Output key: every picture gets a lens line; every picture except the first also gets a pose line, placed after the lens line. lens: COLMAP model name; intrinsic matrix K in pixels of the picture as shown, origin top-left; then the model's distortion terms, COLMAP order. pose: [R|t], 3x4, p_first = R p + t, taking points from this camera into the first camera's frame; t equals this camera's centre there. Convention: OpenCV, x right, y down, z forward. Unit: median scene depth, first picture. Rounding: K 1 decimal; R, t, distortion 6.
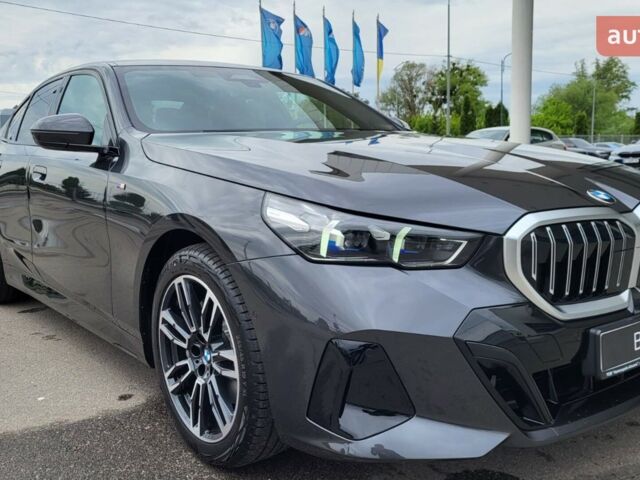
lens RADIAL K [[663.0, 0, 320.0], [0, 663.0, 240.0], [0, 0, 1]] dist [0.034759, 0.010313]
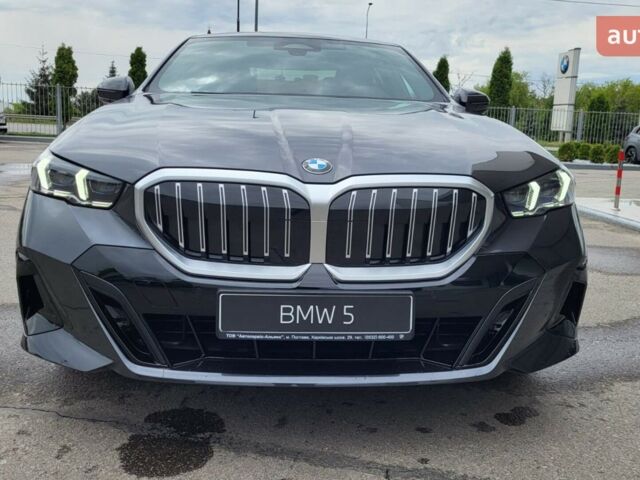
lens RADIAL K [[663.0, 0, 320.0], [0, 663.0, 240.0], [0, 0, 1]] dist [0.034759, 0.010313]
pose [[0.821565, 0.145729, -0.551176, 1.064771], [-0.126303, 0.989280, 0.073300, -0.033374], [0.555949, 0.009394, 0.831163, 0.236689]]
